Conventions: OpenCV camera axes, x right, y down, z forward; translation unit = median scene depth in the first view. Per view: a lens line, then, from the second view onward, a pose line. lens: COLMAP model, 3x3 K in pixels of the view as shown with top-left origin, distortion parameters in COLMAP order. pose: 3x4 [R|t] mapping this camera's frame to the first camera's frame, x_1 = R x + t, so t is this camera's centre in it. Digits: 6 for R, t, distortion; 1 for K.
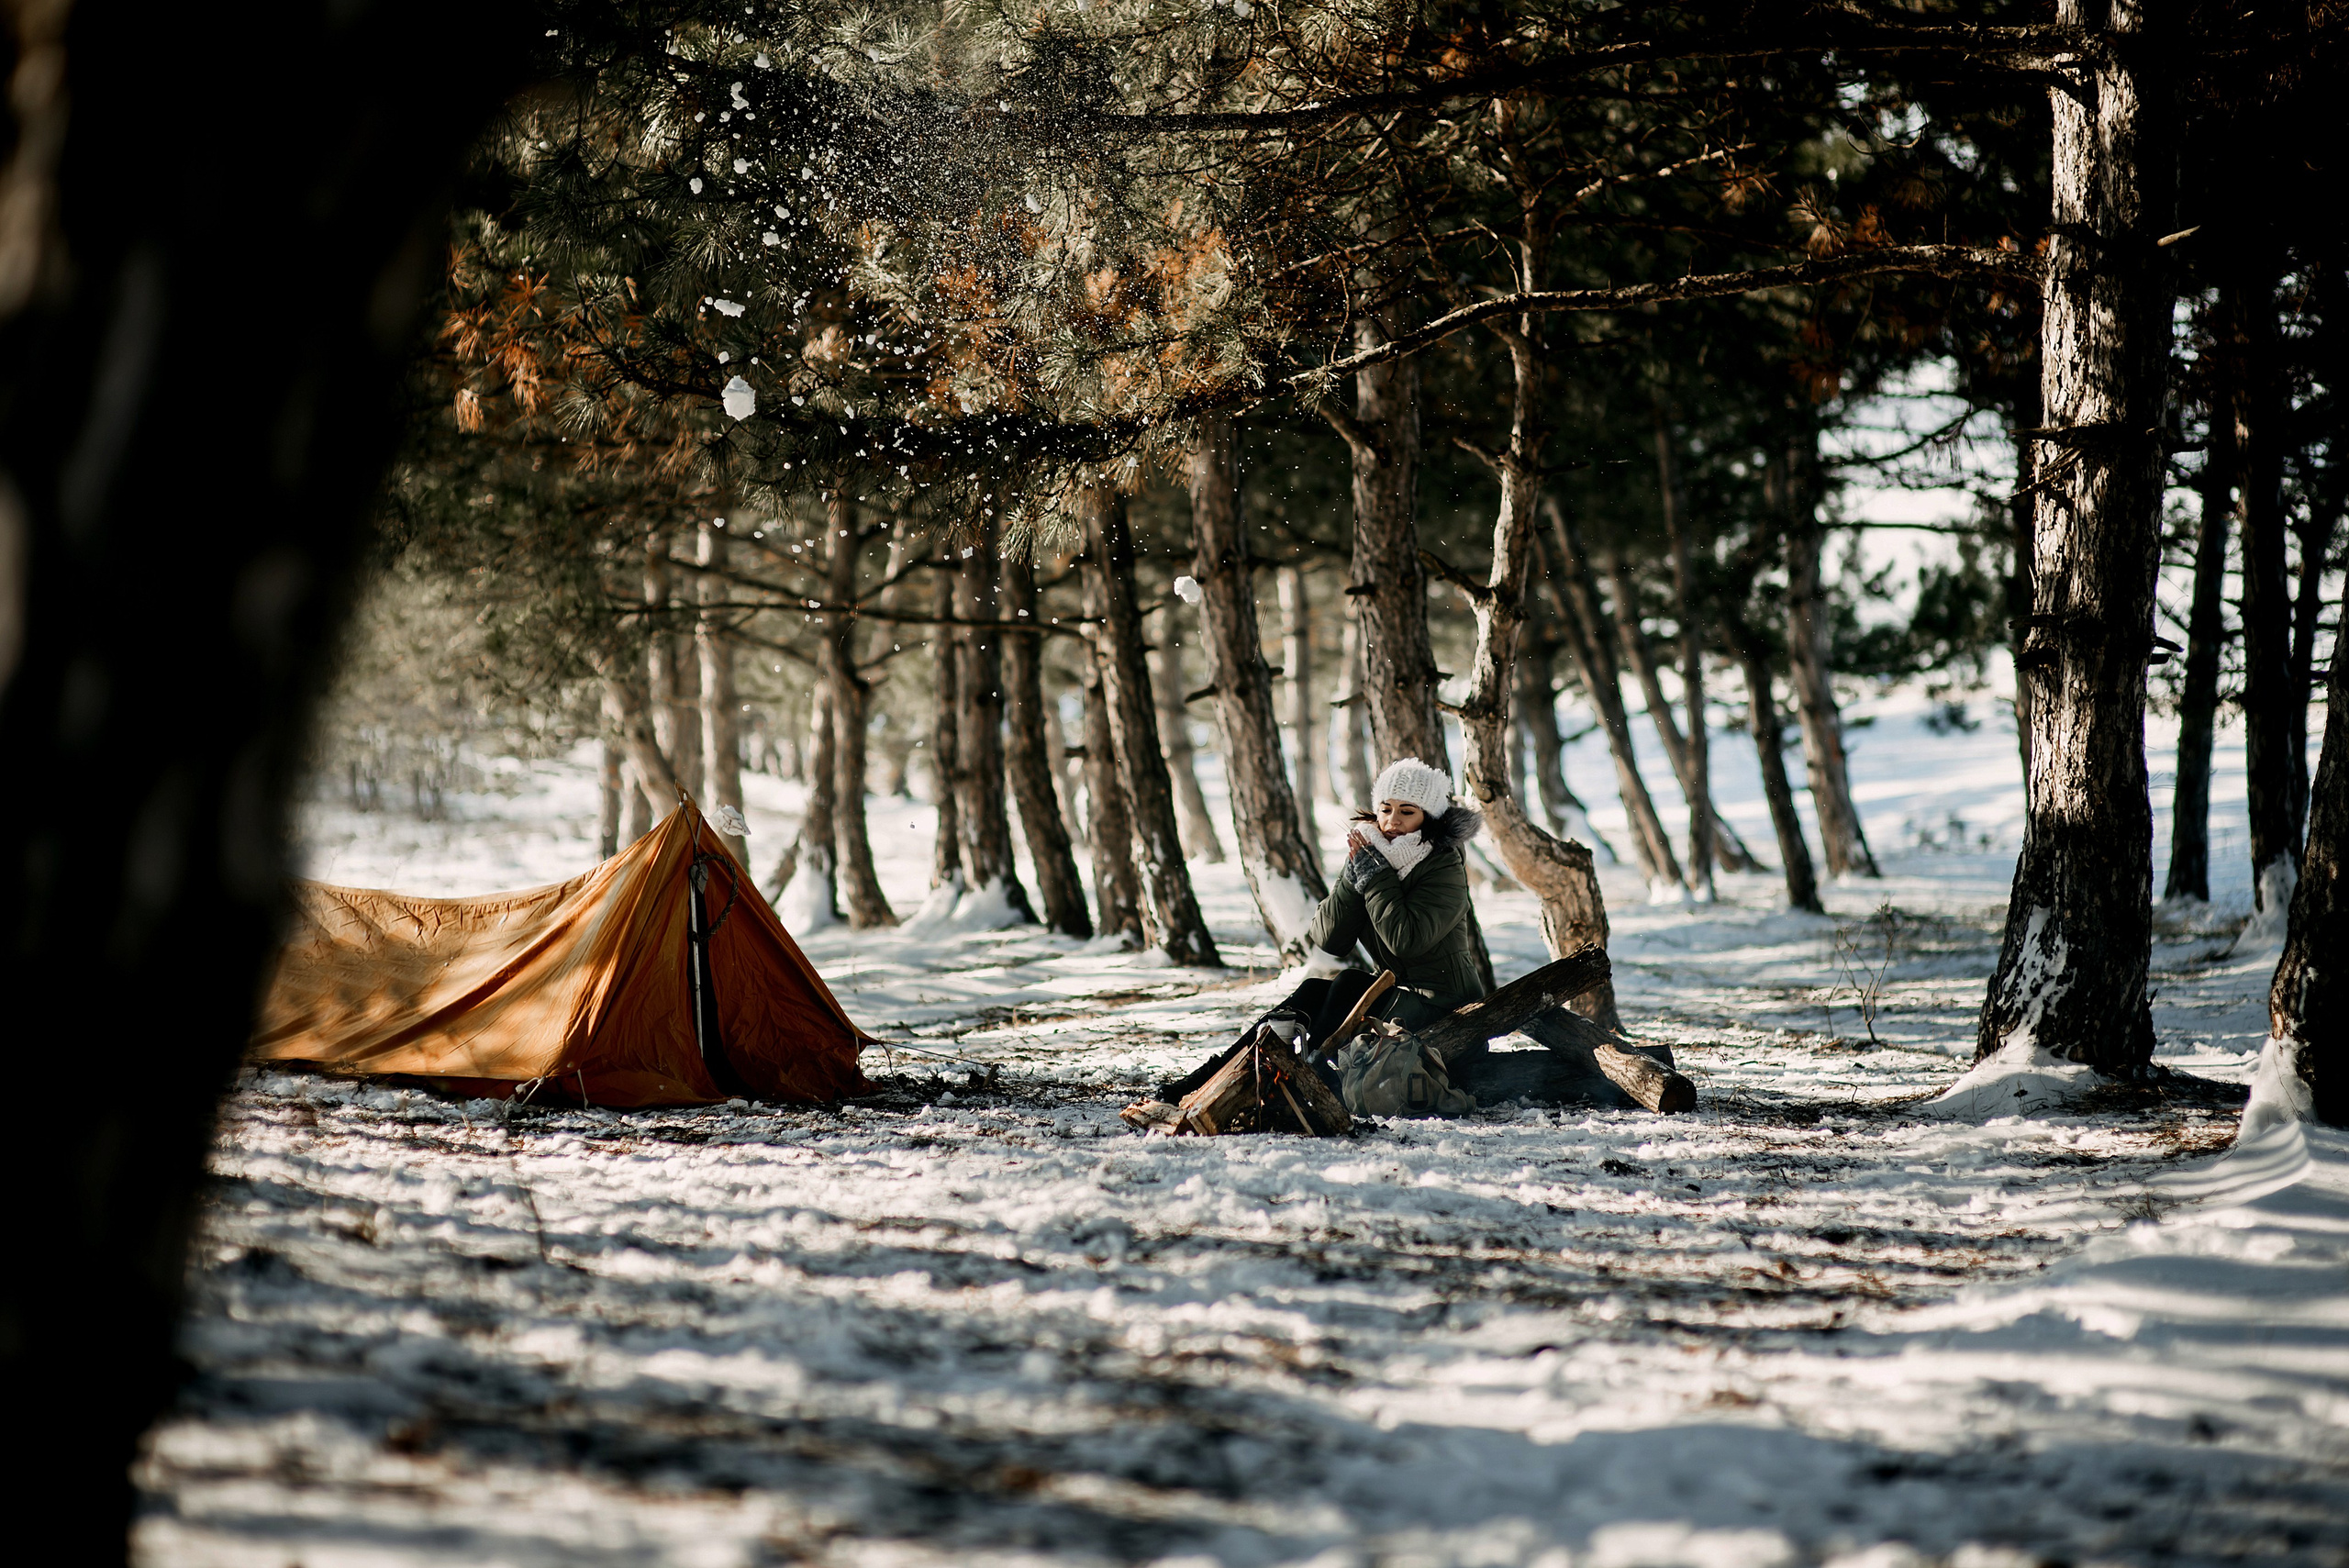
lens RADIAL K [[4806.0, 0, 1174.5], [0, 4806.0, 784.0], [0, 0, 1]] dist [0.031978, -0.076124]
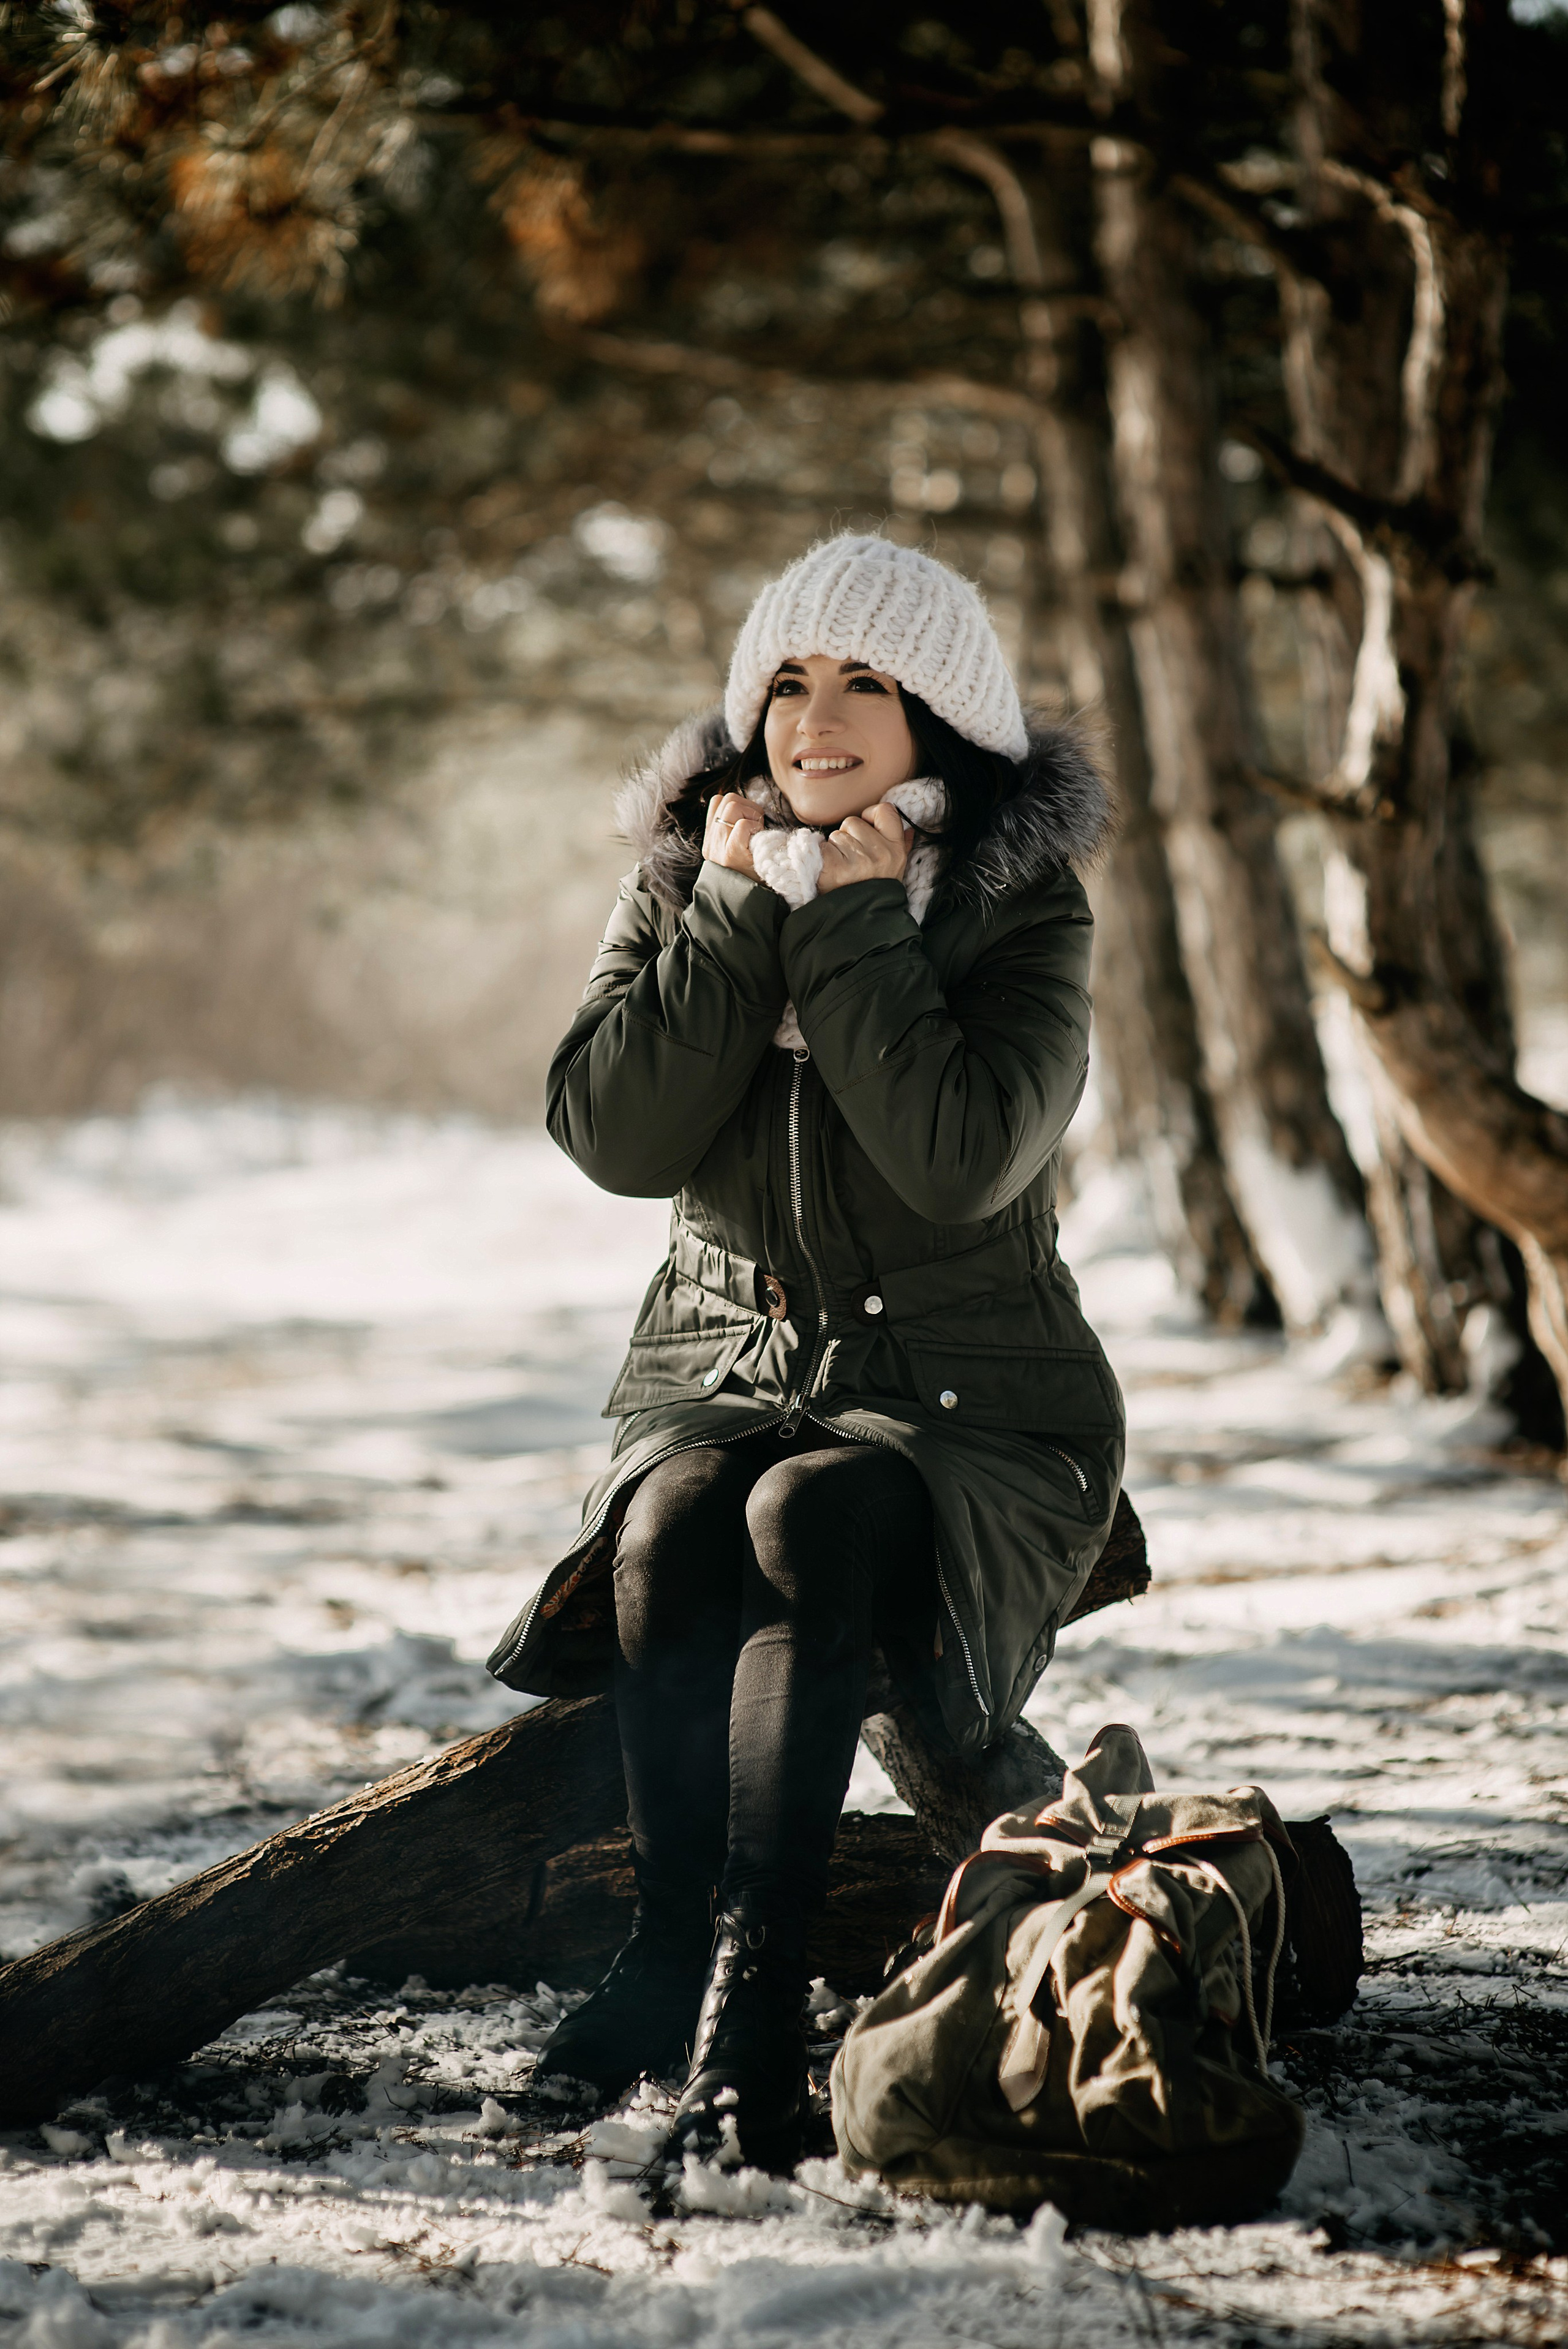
lens RADIAL K [[5240.4, 0, 784.0], [0, 5240.4, 1174.5], [0, 0, 1]] dist [-0.081744, 0.192280]
pose [[0.987674, 0.004422, -0.156464, 0.085883], [-0.000157, 0.999628, 0.027256, 0.005045], [0.156527, -0.026896, 0.987307, 0.546937]]
